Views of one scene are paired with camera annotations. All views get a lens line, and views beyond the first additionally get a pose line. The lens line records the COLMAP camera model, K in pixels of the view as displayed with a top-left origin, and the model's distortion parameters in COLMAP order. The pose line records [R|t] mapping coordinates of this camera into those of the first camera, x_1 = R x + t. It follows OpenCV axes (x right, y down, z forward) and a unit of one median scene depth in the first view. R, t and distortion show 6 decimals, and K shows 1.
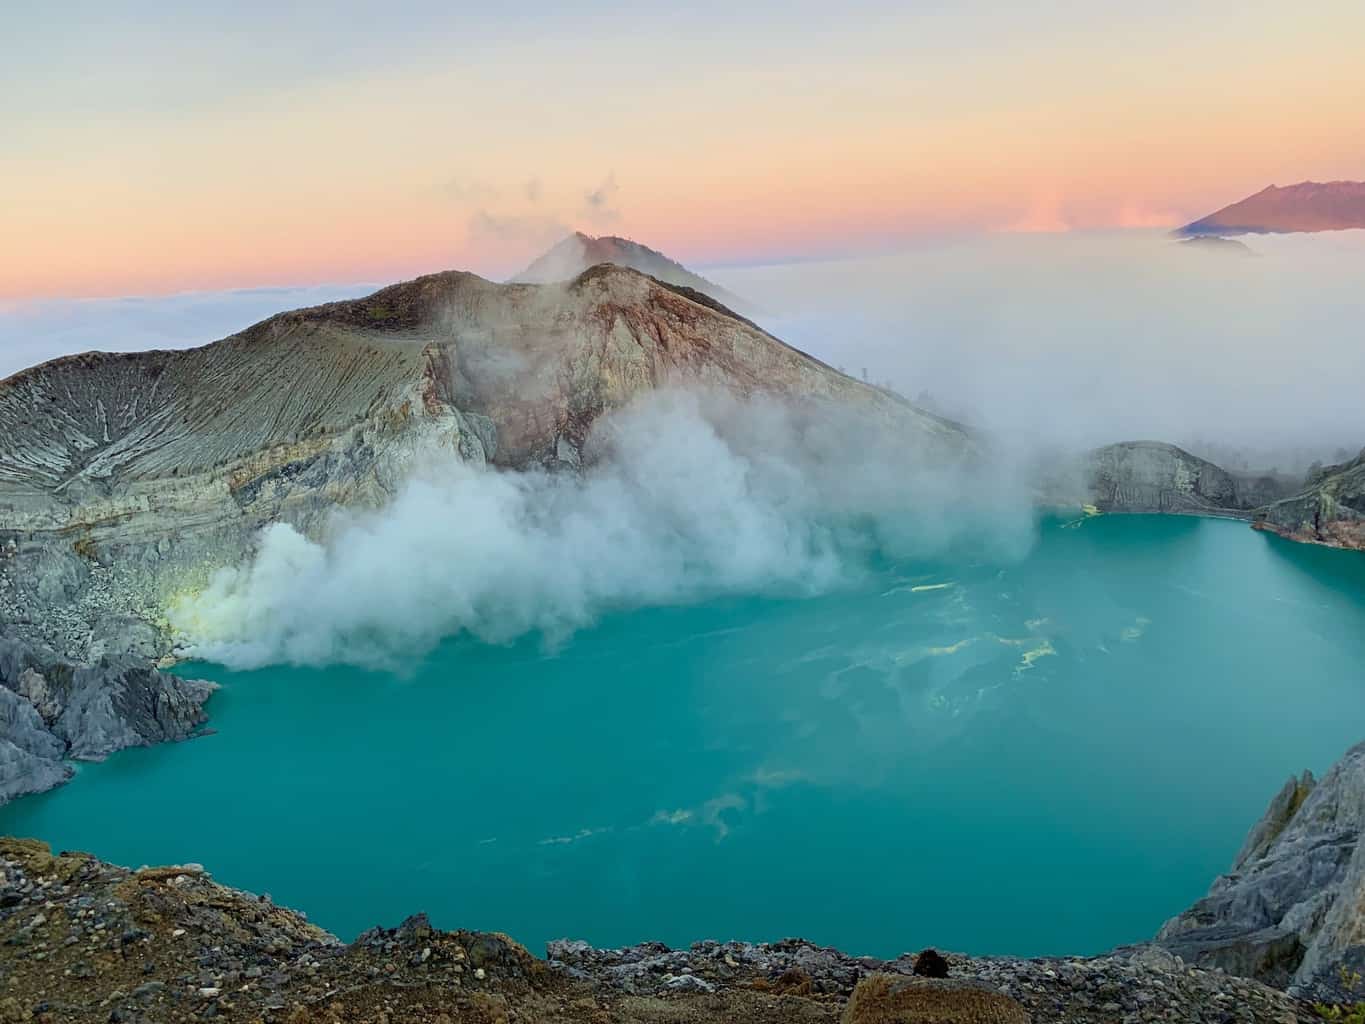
lens RADIAL K [[1078.2, 0, 692.2], [0, 1078.2, 514.3], [0, 0, 1]] dist [0.012896, -0.011398]
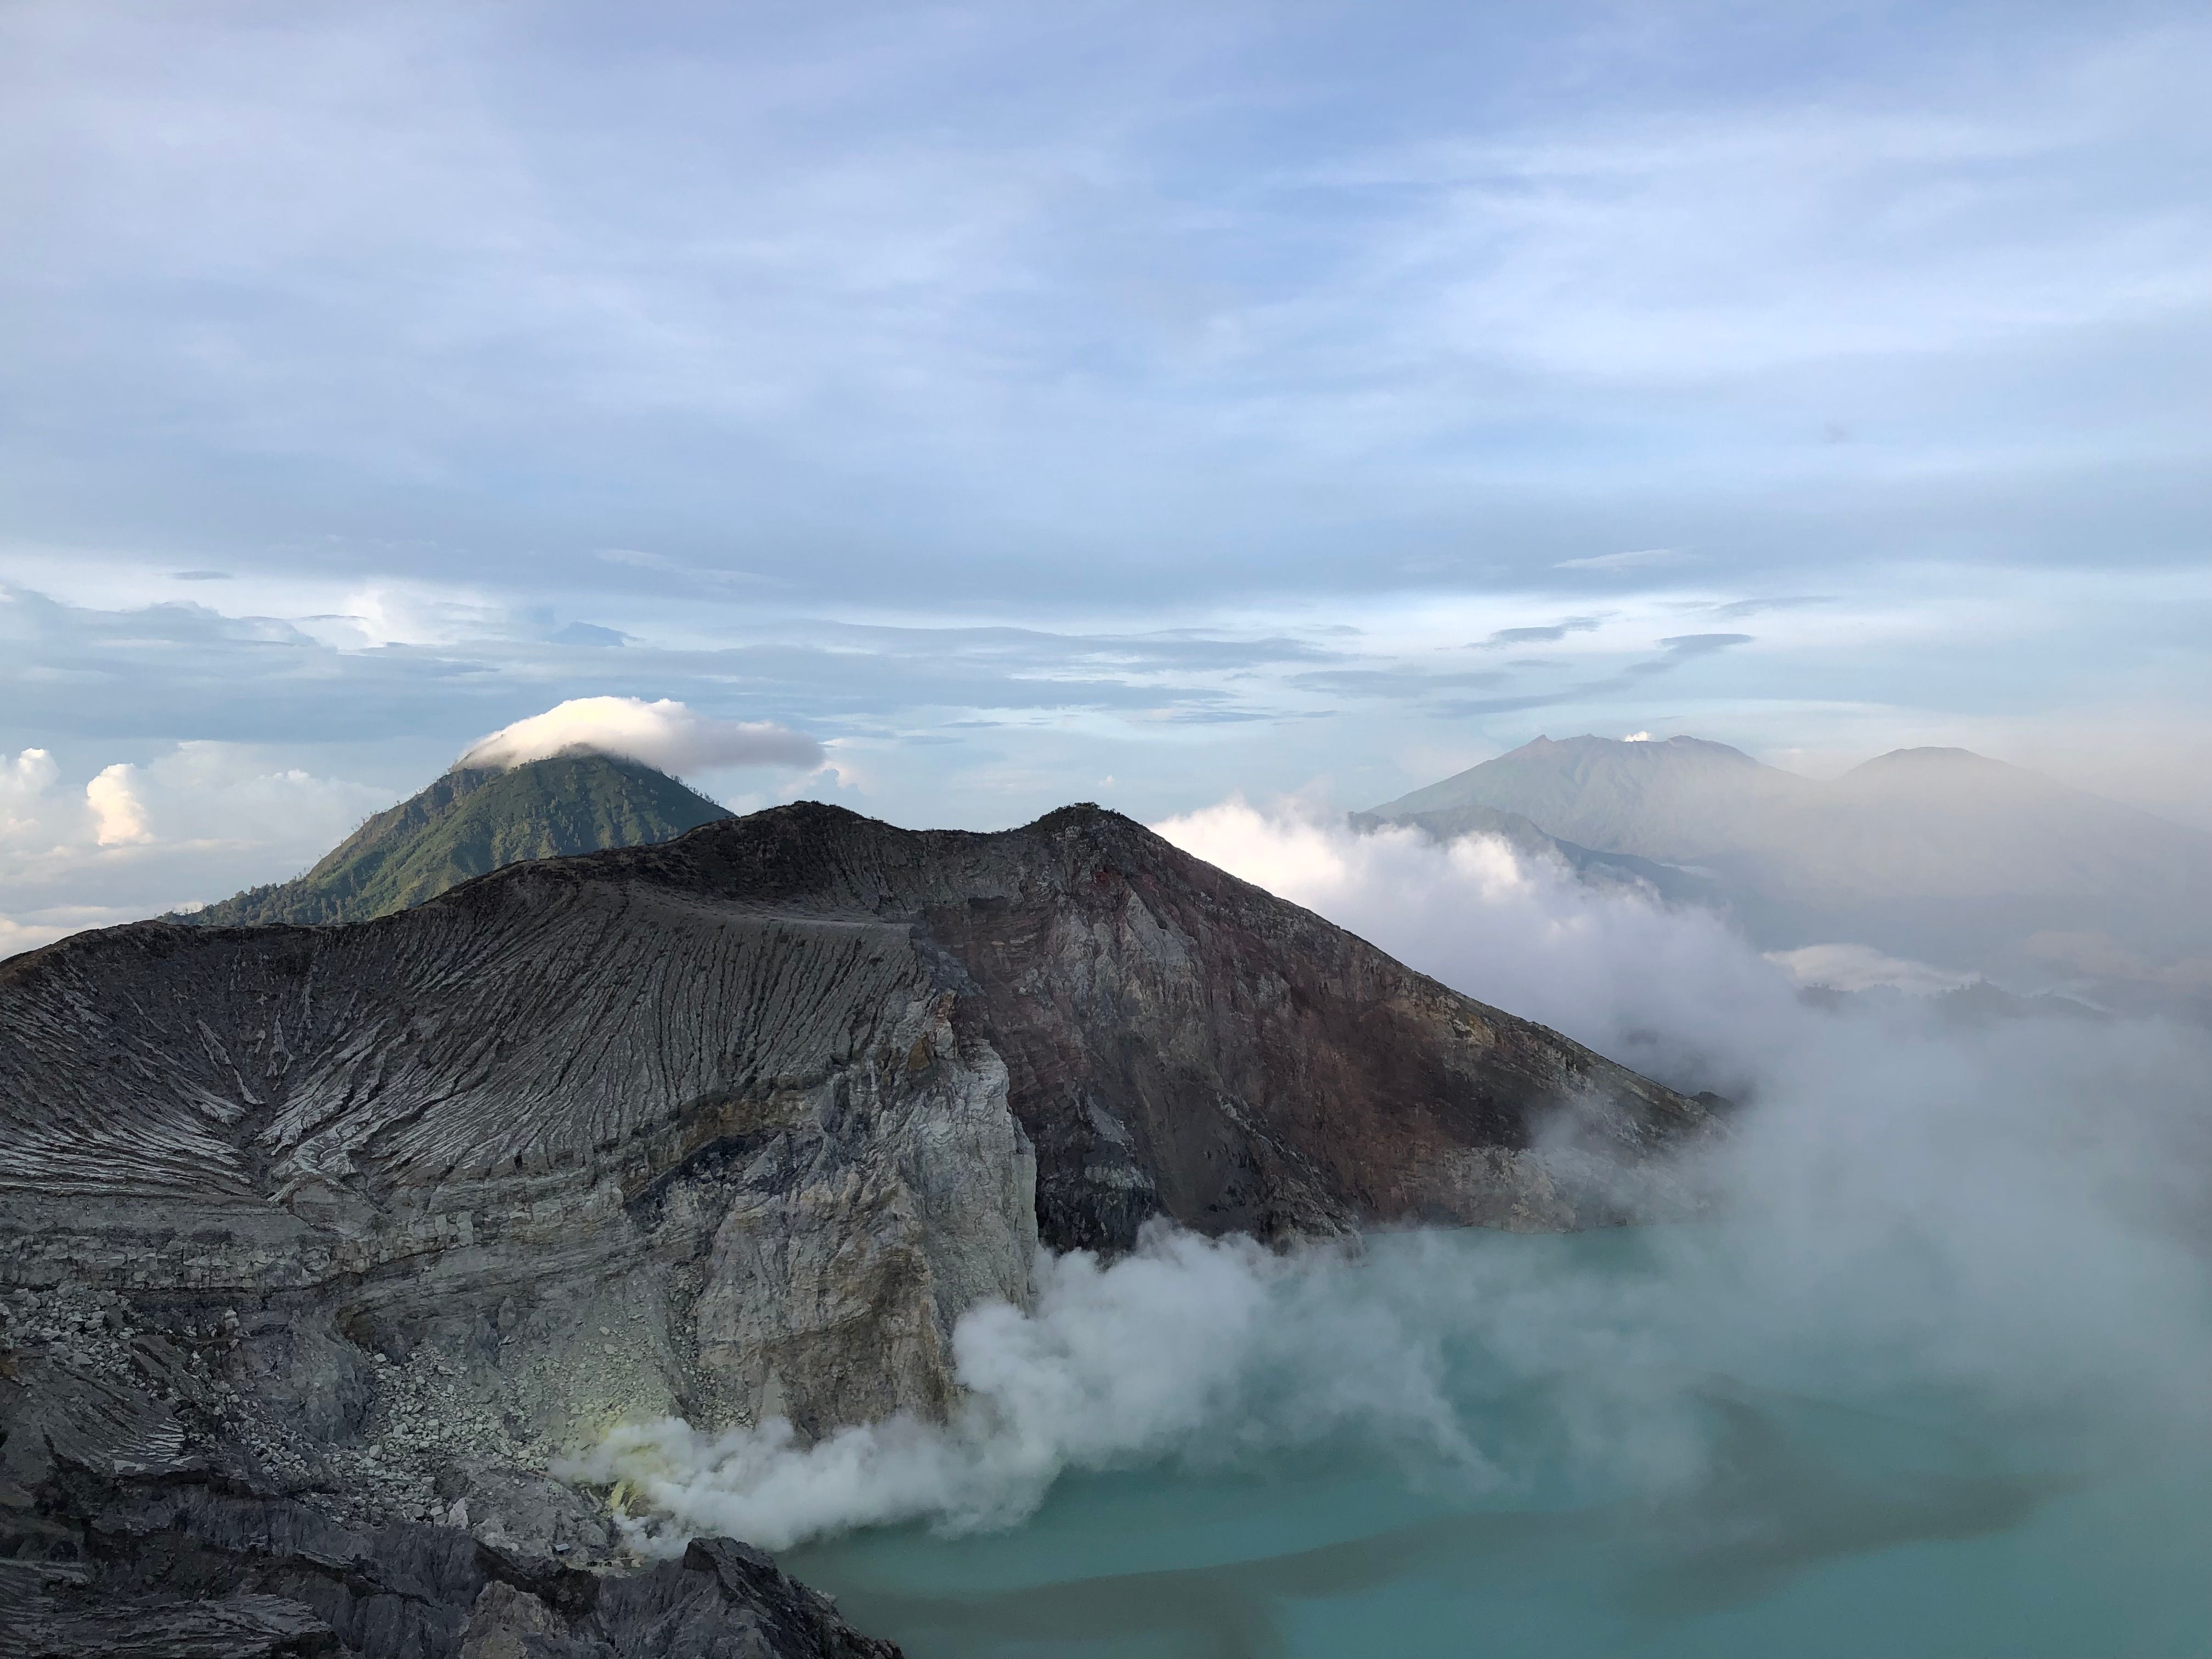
lens RADIAL K [[1869.5, 0, 1187.5], [0, 1869.5, 801.8], [0, 0, 1]] dist [-0.046496, 0.033956]
pose [[0.950315, 0.051882, 0.306937, -0.455654], [0.020196, 0.973661, -0.227106, -0.000864], [-0.310635, 0.222021, 0.924236, 0.060011]]
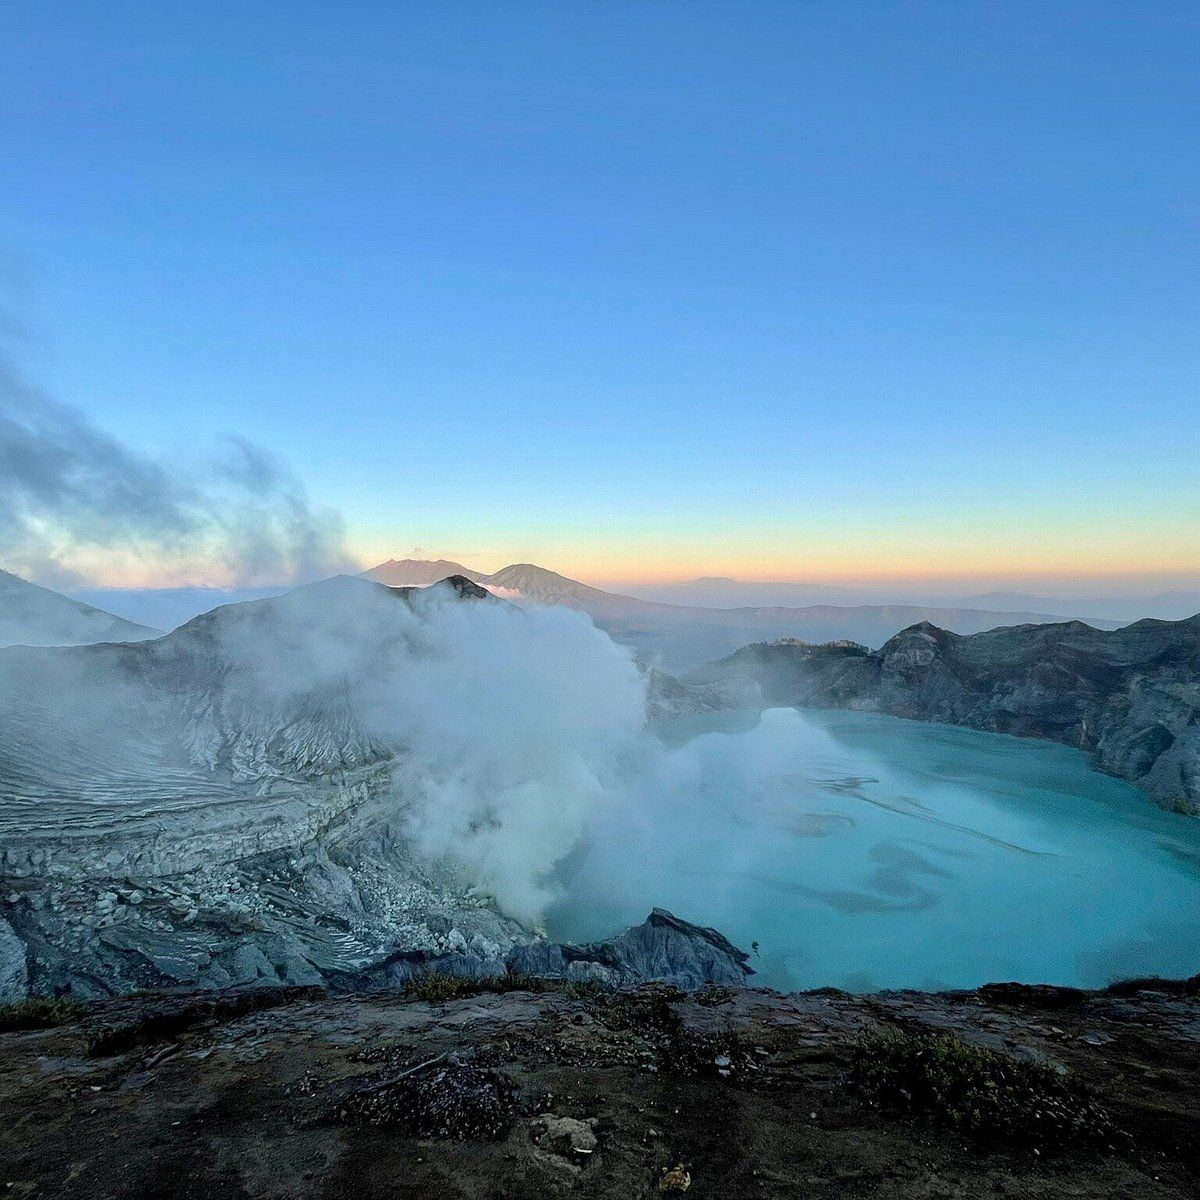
lens RADIAL K [[661.8, 0, 599.8], [0, 661.8, 598.0], [0, 0, 1]] dist [-0.017533, 0.001642]
pose [[0.667524, 0.026346, 0.744122, -0.791714], [0.142482, 0.976386, -0.162385, -0.052279], [-0.730828, 0.214420, 0.648008, 0.430198]]
